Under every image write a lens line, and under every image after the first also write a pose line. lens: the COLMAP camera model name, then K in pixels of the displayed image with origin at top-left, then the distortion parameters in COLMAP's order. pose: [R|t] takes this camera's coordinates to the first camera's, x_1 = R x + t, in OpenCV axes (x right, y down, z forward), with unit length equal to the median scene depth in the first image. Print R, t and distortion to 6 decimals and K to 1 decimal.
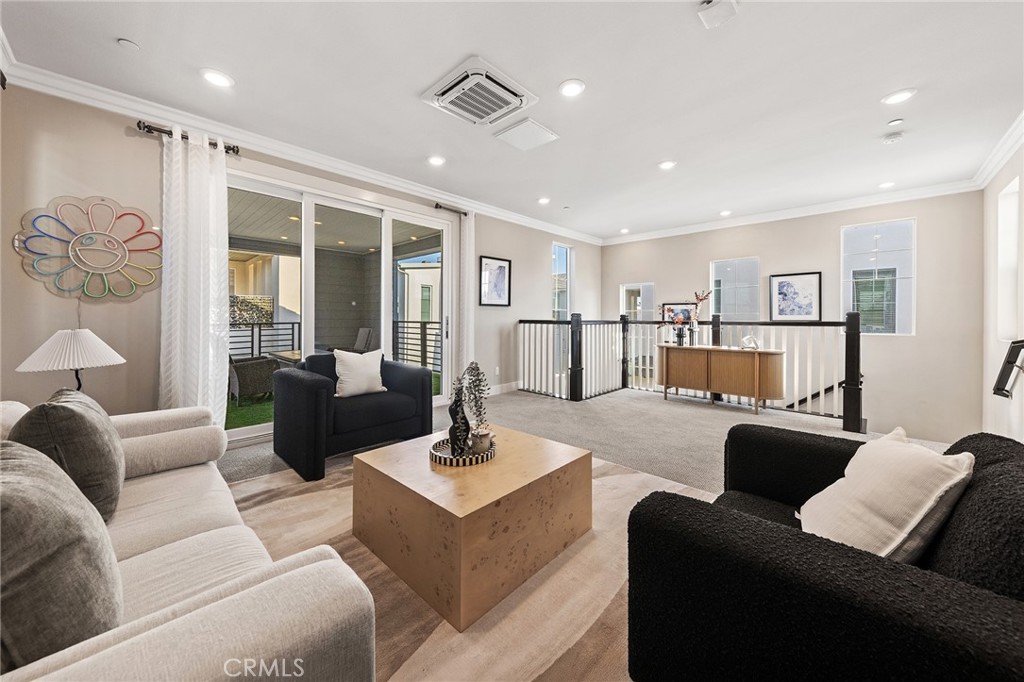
lens RADIAL K [[359.0, 0, 519.9], [0, 359.0, 319.7], [0, 0, 1]] dist [0.005843, -0.000119]
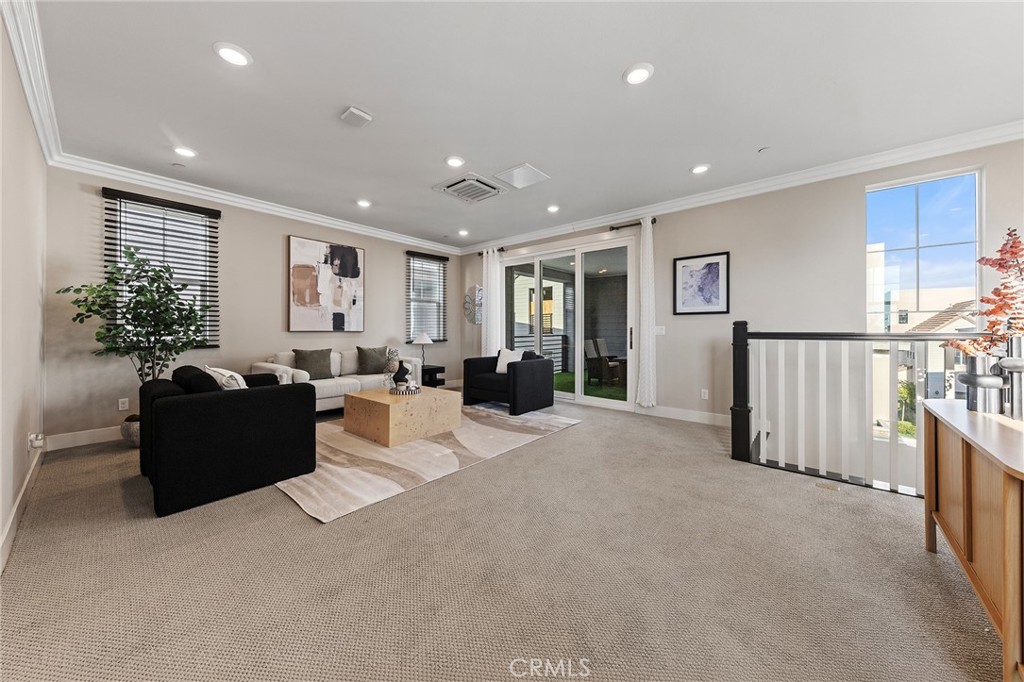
lens RADIAL K [[355.9, 0, 508.3], [0, 355.9, 329.3], [0, 0, 1]] dist [0.000094, -0.001146]
pose [[0.051869, -0.007356, -0.998627, 0.760060], [-0.007821, 0.999939, -0.007772, 0.005793], [0.998623, 0.008213, 0.051808, 0.558171]]
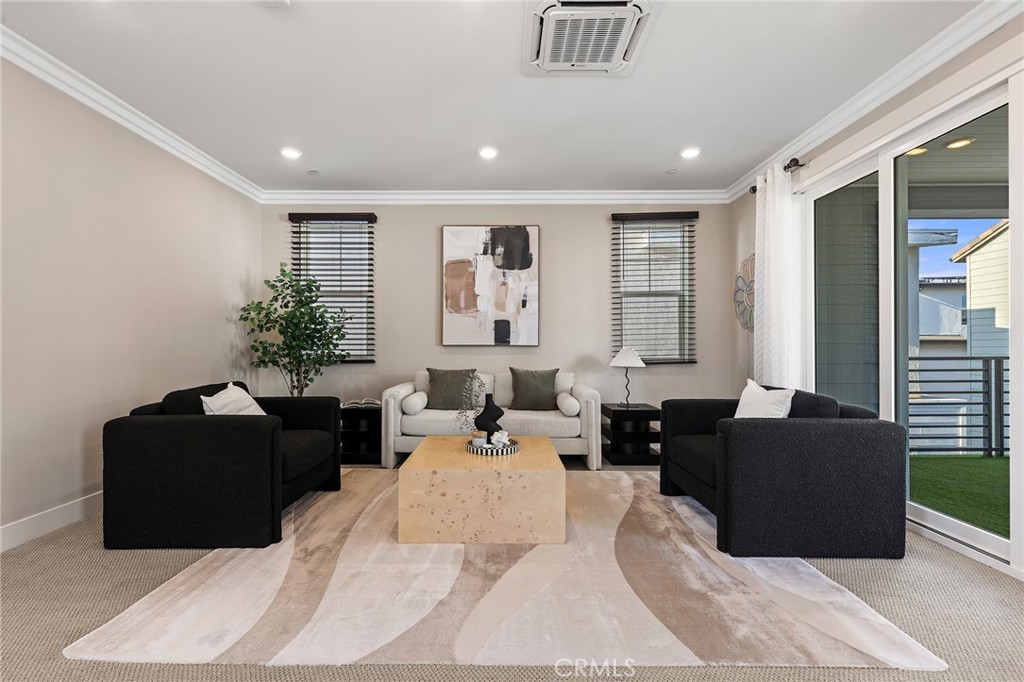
lens RADIAL K [[434.5, 0, 509.9], [0, 434.5, 346.0], [0, 0, 1]] dist [0.000008, -0.000394]
pose [[-0.735559, -0.006475, -0.677430, 0.315350], [-0.007775, 0.999969, -0.001115, 0.009637], [0.677416, 0.004447, -0.735586, 0.798947]]
